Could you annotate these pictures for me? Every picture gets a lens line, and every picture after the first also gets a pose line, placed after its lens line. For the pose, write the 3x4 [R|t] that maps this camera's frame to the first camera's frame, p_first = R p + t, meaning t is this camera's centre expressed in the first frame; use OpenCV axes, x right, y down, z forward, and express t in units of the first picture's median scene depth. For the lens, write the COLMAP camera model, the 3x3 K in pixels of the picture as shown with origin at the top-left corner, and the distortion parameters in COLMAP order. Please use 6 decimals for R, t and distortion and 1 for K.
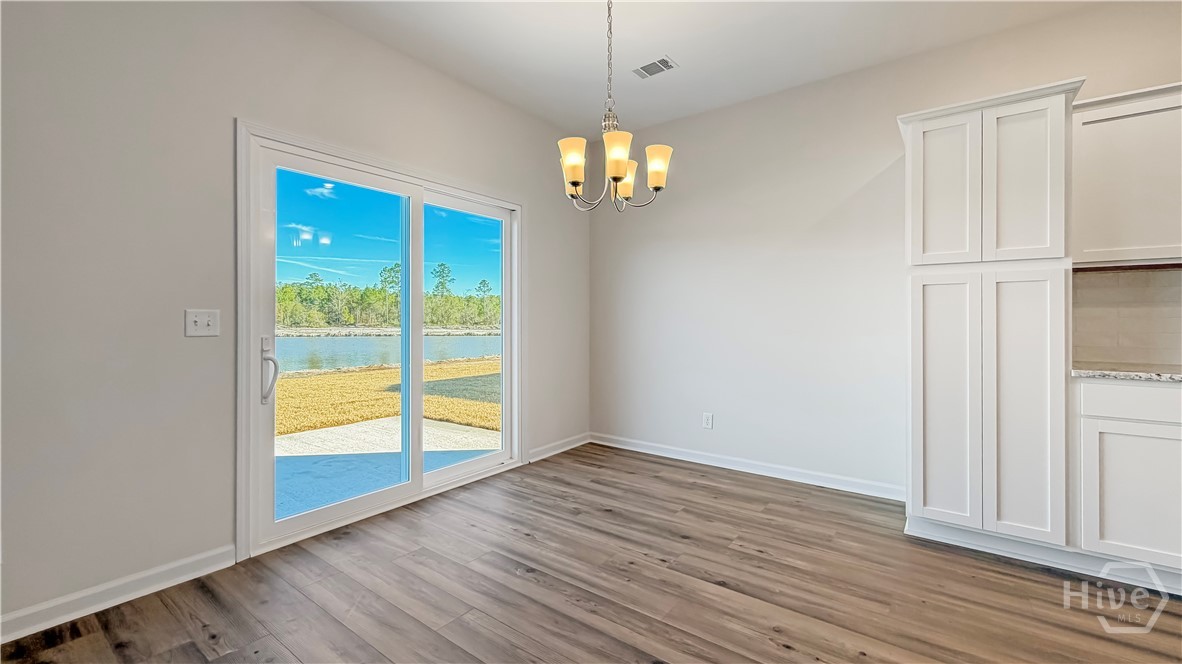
lens RADIAL K [[486.4, 0, 587.9], [0, 486.4, 320.8], [0, 0, 1]] dist [0.000320, 0.000032]
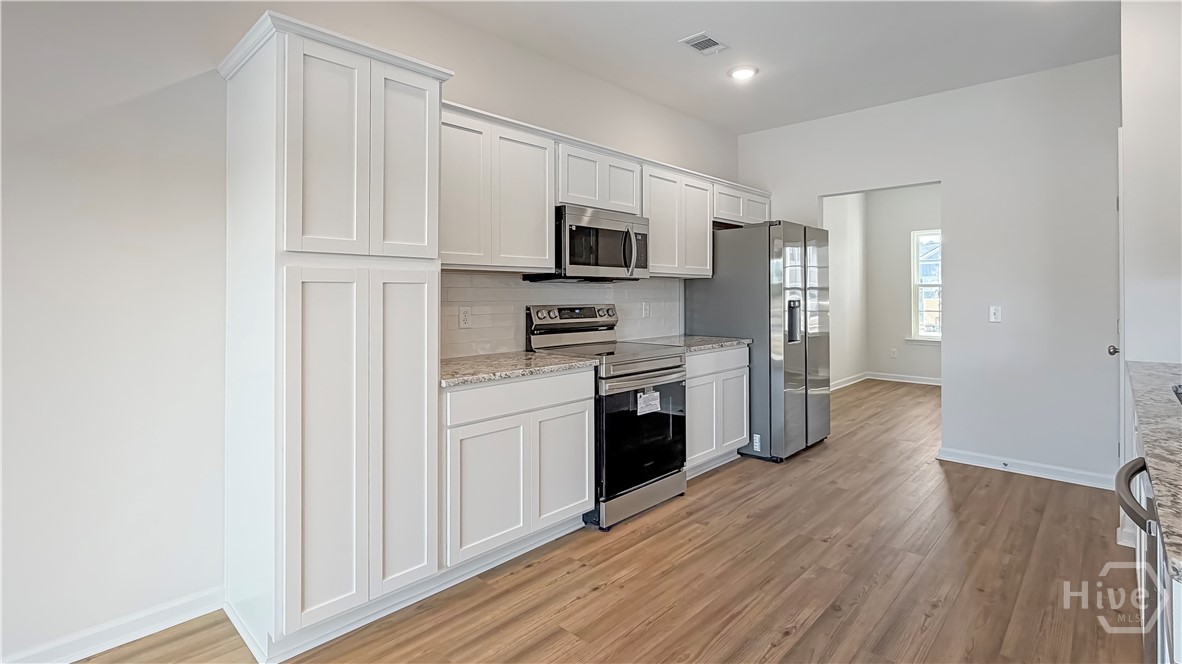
lens RADIAL K [[547.2, 0, 590.7], [0, 547.2, 294.5], [0, 0, 1]] dist [-0.000821, 0.000041]
pose [[0.130154, 0.003462, 0.991488, -0.007187], [0.014812, 0.999876, -0.005436, -0.051471], [-0.991383, 0.015393, 0.130087, 0.570024]]
